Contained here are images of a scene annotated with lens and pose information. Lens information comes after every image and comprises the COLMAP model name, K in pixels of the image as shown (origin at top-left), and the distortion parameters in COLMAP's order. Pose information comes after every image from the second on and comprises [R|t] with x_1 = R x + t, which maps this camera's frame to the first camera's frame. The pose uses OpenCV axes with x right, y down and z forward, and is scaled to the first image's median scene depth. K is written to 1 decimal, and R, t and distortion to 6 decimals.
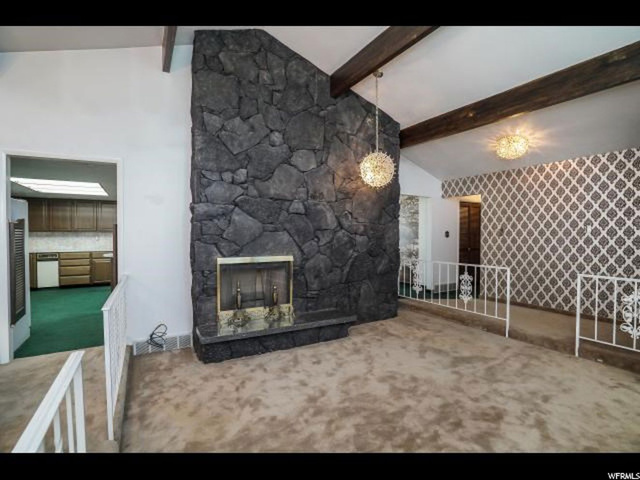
lens RADIAL K [[301.0, 0, 319.6], [0, 301.0, 237.5], [0, 0, 1]] dist [-0.030442, 0.007408]
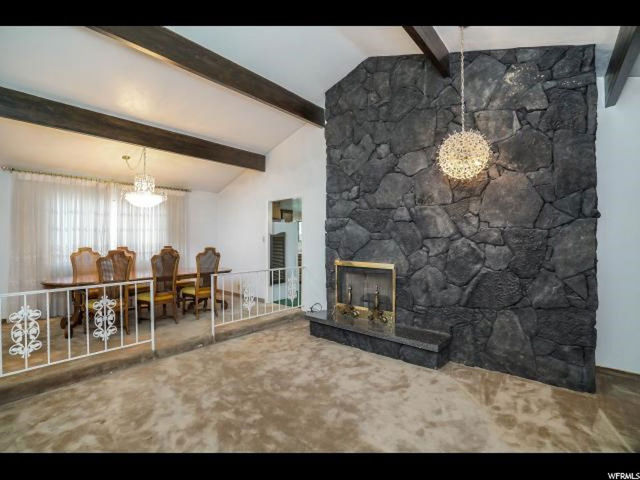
lens RADIAL K [[301.0, 0, 325.4], [0, 301.0, 237.0], [0, 0, 1]] dist [-0.030442, 0.007408]
pose [[0.365023, 0.001382, -0.930997, 0.692838], [-0.010039, 0.999947, -0.002451, -0.022520], [0.930944, 0.010241, 0.365018, 0.398943]]
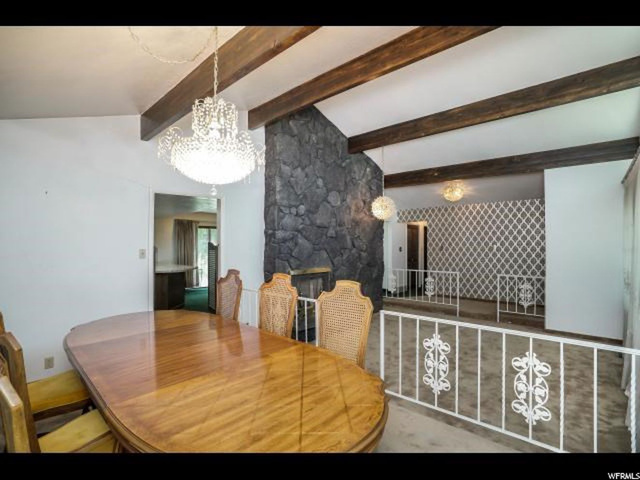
lens RADIAL K [[301.0, 0, 320.1], [0, 301.0, 237.9], [0, 0, 1]] dist [-0.030442, 0.007408]
pose [[0.954333, 0.007272, 0.298655, -0.507730], [0.002298, 0.999495, -0.031681, -0.031227], [-0.298735, 0.030921, 0.953835, -0.285064]]
